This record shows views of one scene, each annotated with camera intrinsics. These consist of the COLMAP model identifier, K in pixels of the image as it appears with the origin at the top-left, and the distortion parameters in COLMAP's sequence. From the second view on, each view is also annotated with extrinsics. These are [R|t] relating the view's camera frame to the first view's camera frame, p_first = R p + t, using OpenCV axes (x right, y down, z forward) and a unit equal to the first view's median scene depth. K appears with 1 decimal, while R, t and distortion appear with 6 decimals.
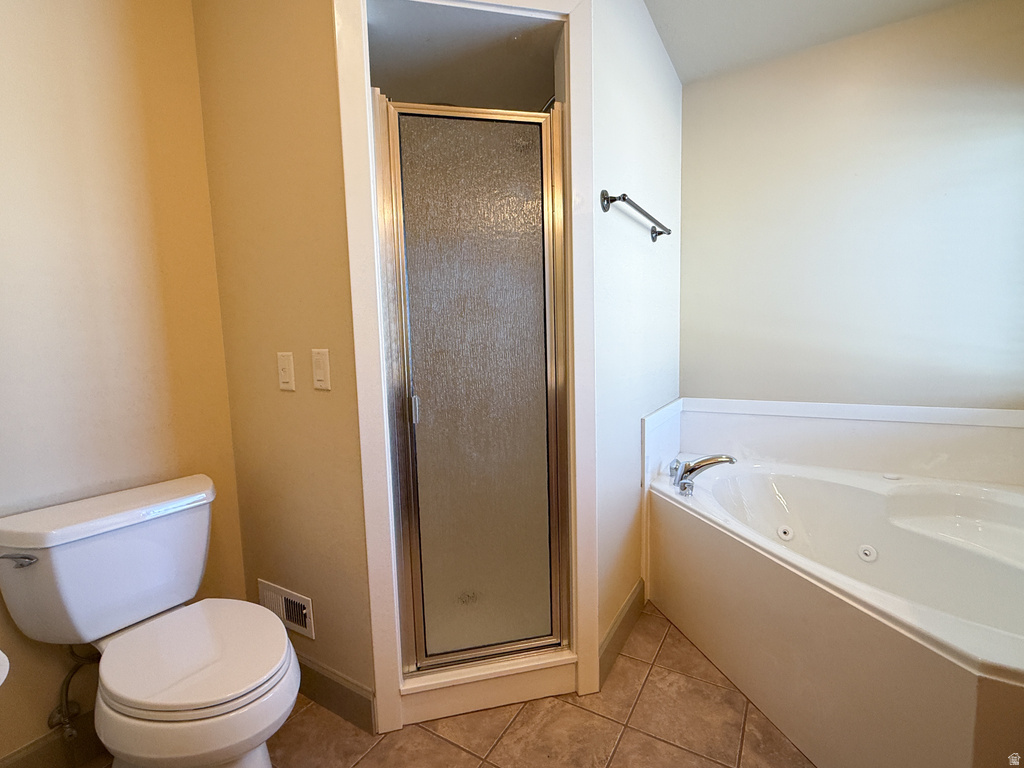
lens RADIAL K [[471.7, 0, 512.5], [0, 471.7, 388.4], [0, 0, 1]] dist [0.001253, -0.000351]
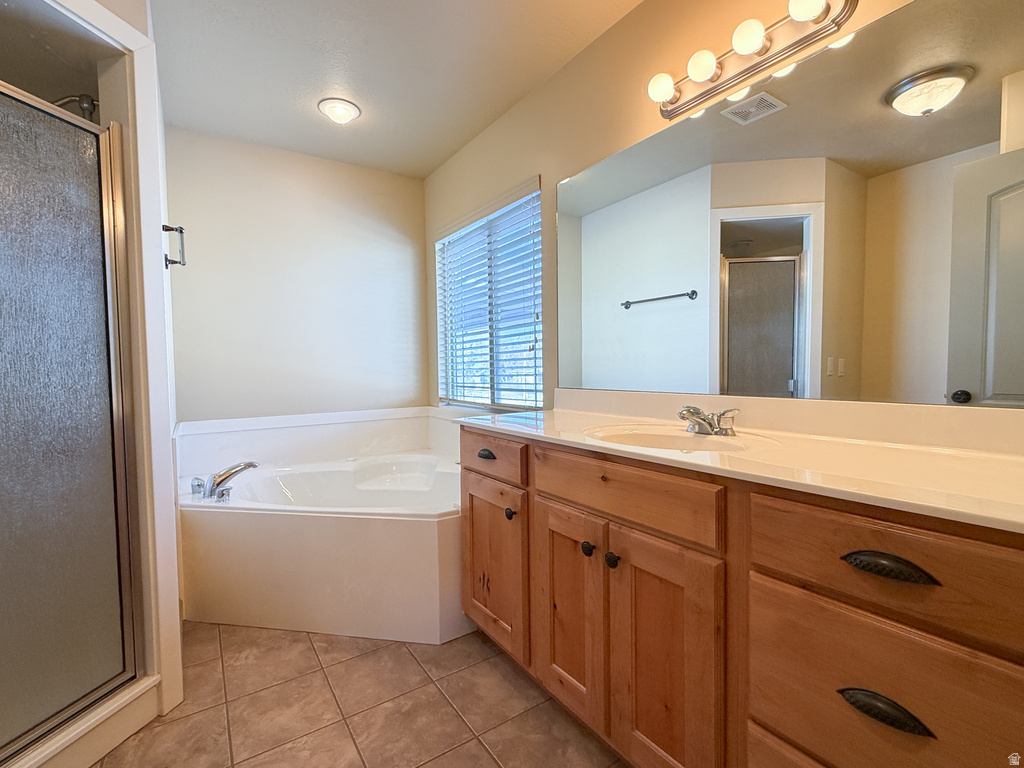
lens RADIAL K [[471.7, 0, 512.2], [0, 471.7, 387.1], [0, 0, 1]] dist [0.001253, -0.000351]
pose [[0.421801, -0.015561, 0.906555, -0.433150], [0.092180, 0.995408, -0.025803, 0.061696], [-0.901990, 0.094450, 0.421299, -0.133375]]
